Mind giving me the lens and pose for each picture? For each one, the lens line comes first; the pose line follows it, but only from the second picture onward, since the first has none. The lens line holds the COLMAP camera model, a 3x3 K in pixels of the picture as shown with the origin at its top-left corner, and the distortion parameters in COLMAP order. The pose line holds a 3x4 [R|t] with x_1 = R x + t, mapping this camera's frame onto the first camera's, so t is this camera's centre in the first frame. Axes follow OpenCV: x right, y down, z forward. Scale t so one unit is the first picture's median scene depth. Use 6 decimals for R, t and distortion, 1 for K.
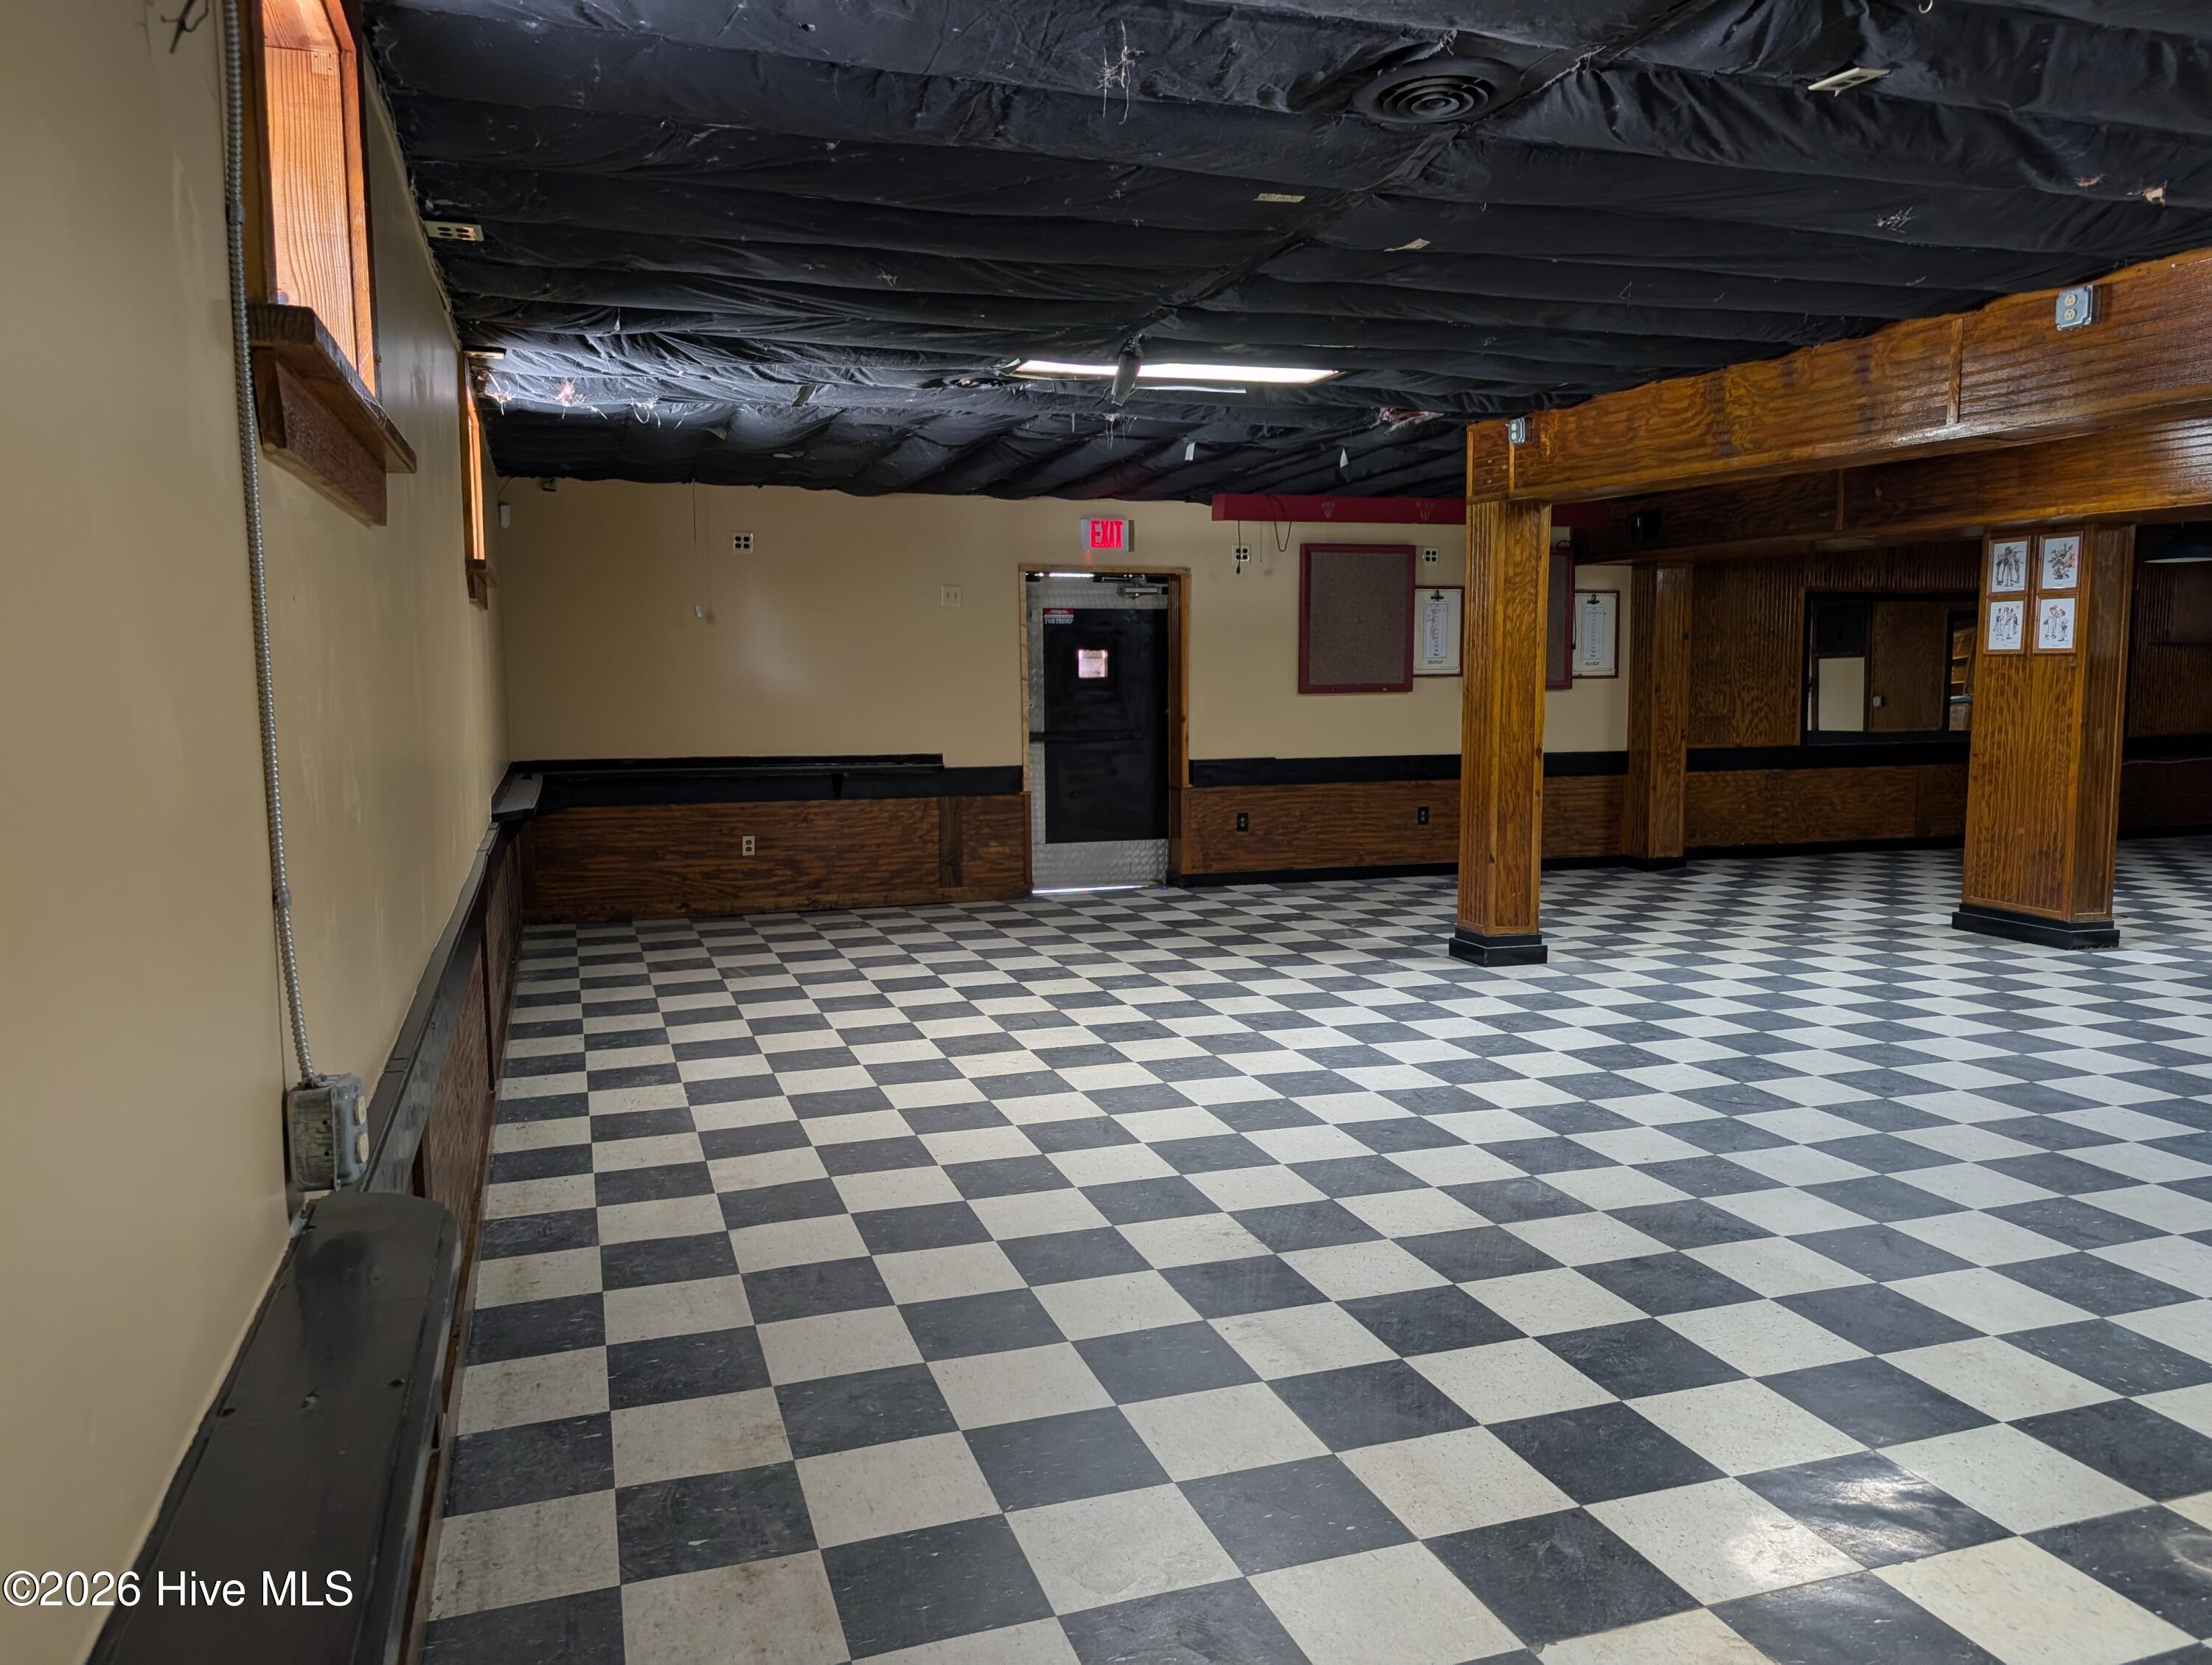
lens RADIAL K [[1592.5, 0, 1115.3], [0, 1592.5, 833.9], [0, 0, 1]] dist [0.026250, -0.025804]
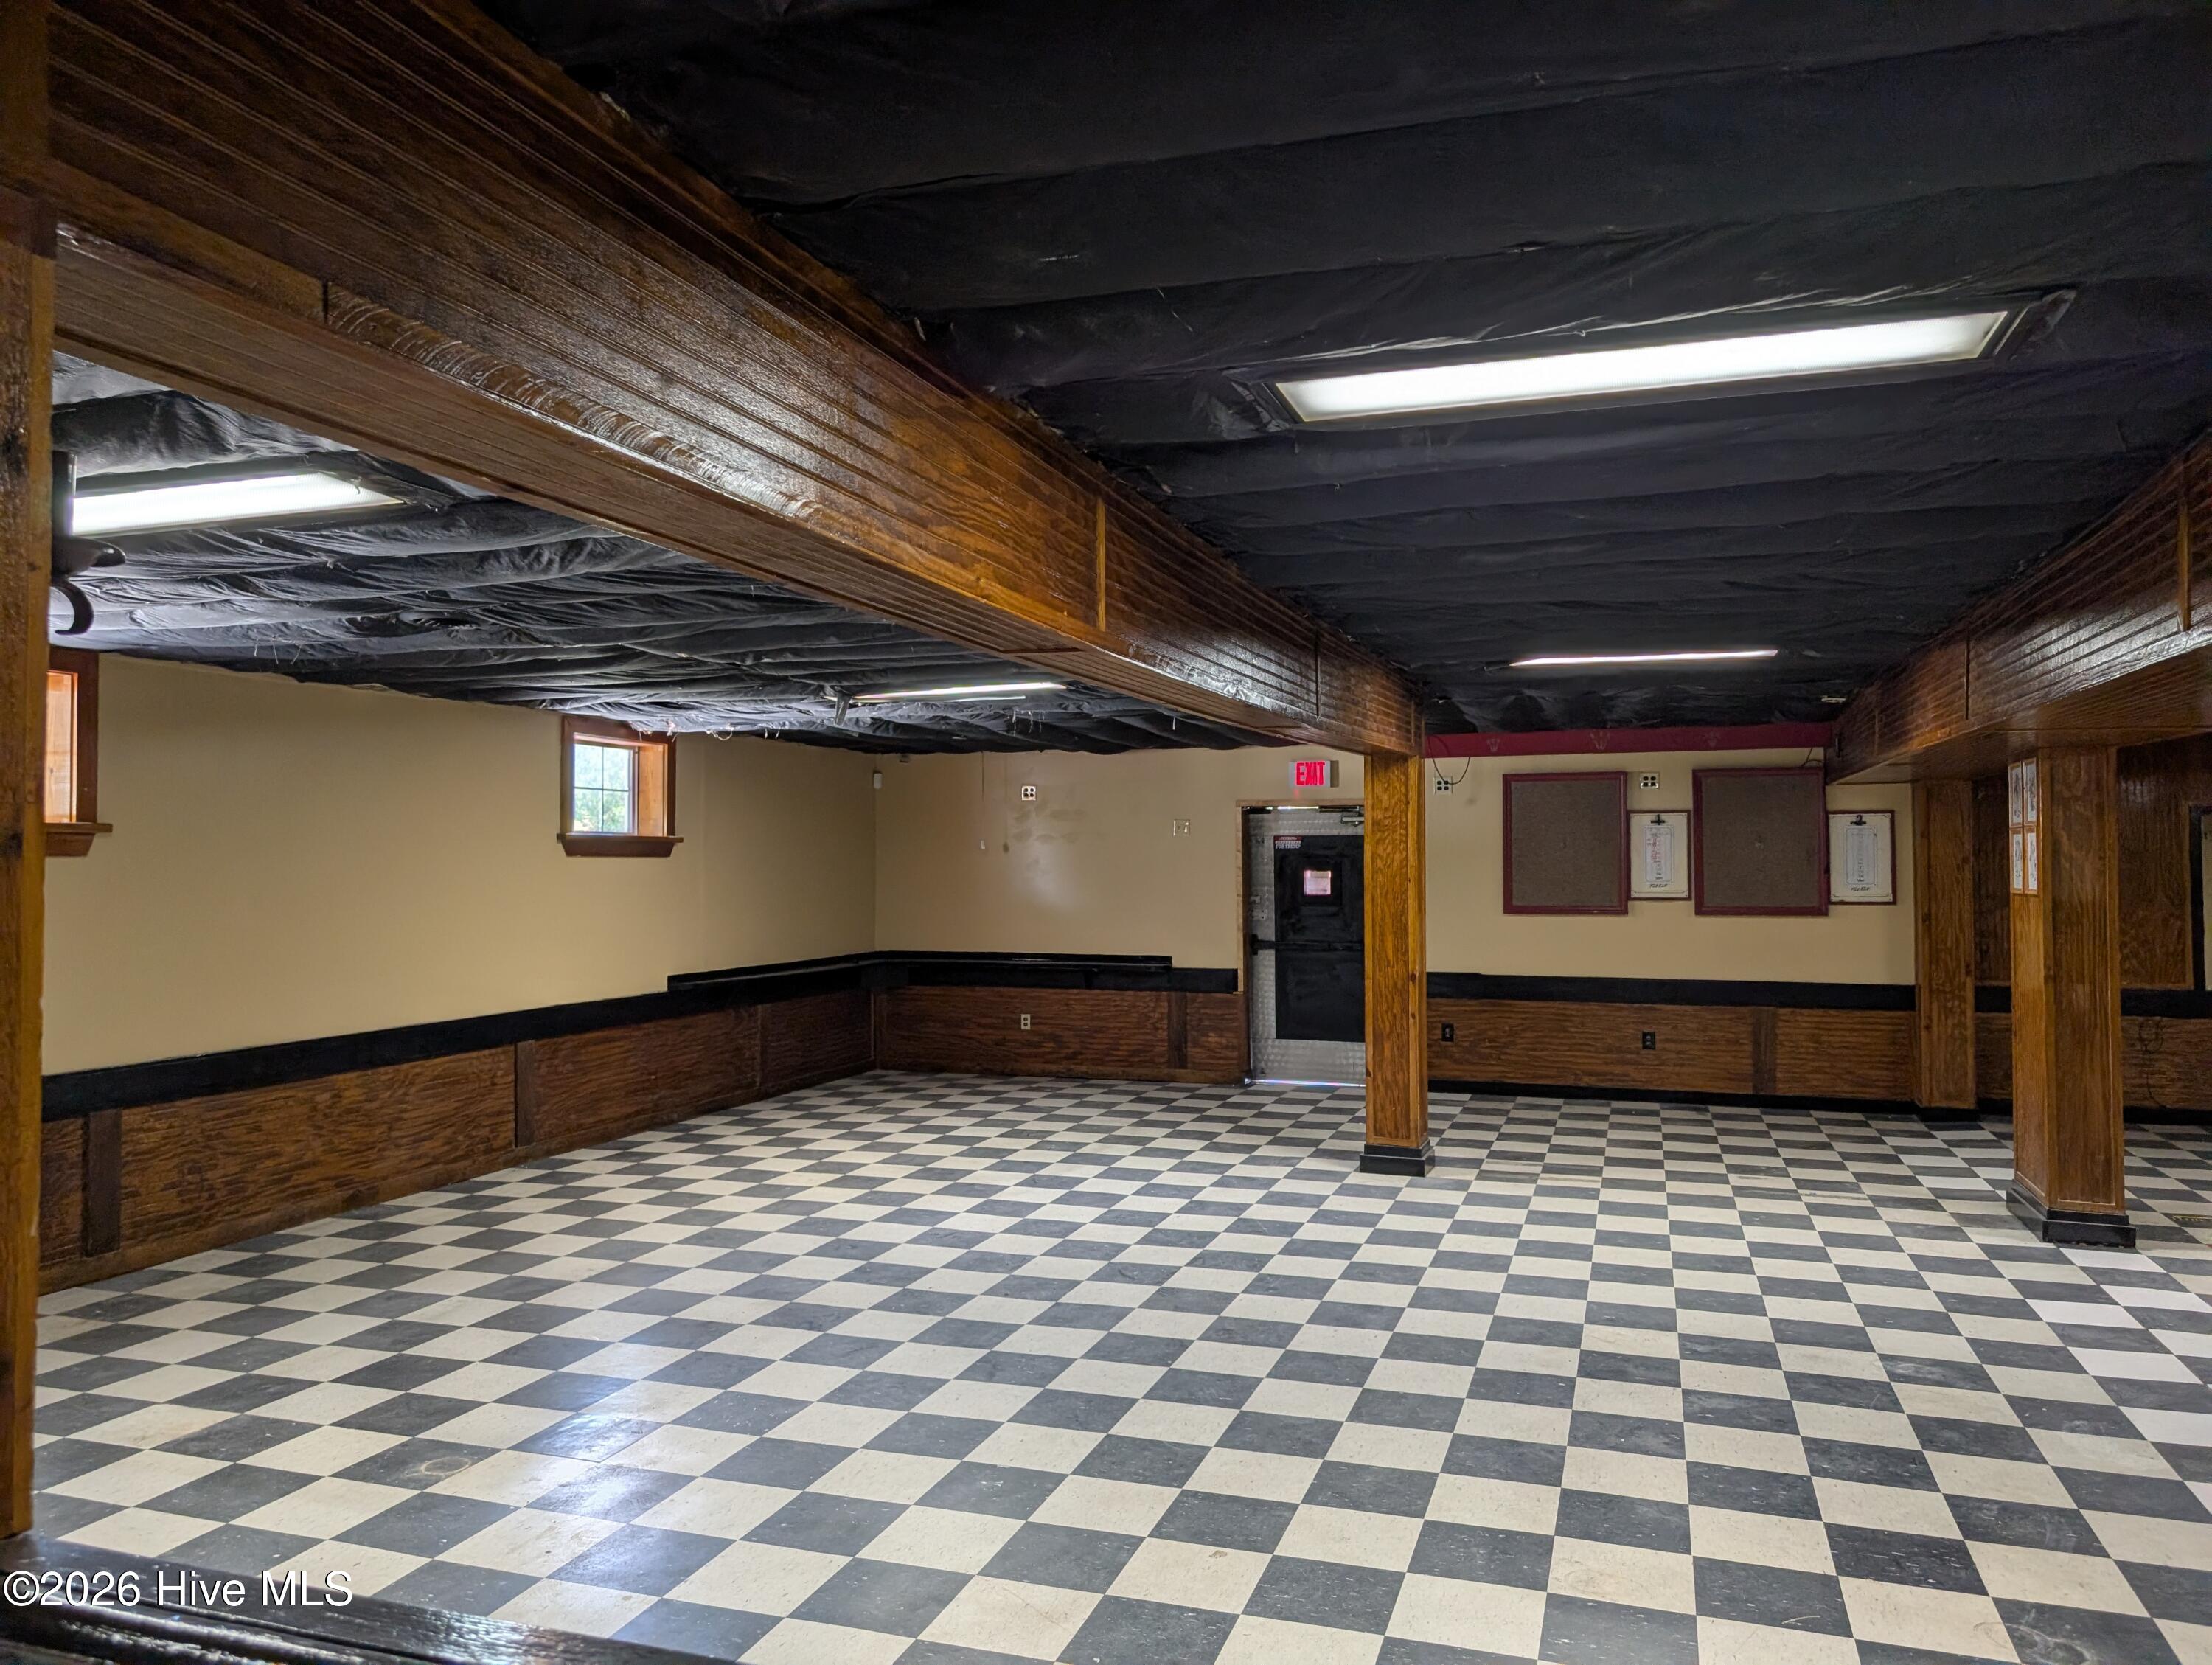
lens RADIAL K [[1592.5, 0, 1117.2], [0, 1592.5, 816.2], [0, 0, 1]] dist [0.026250, -0.025804]
pose [[0.795854, -0.013005, -0.605349, 0.691878], [-0.065362, 0.992082, -0.107245, -0.027680], [0.601950, 0.124918, 0.788702, 0.004841]]
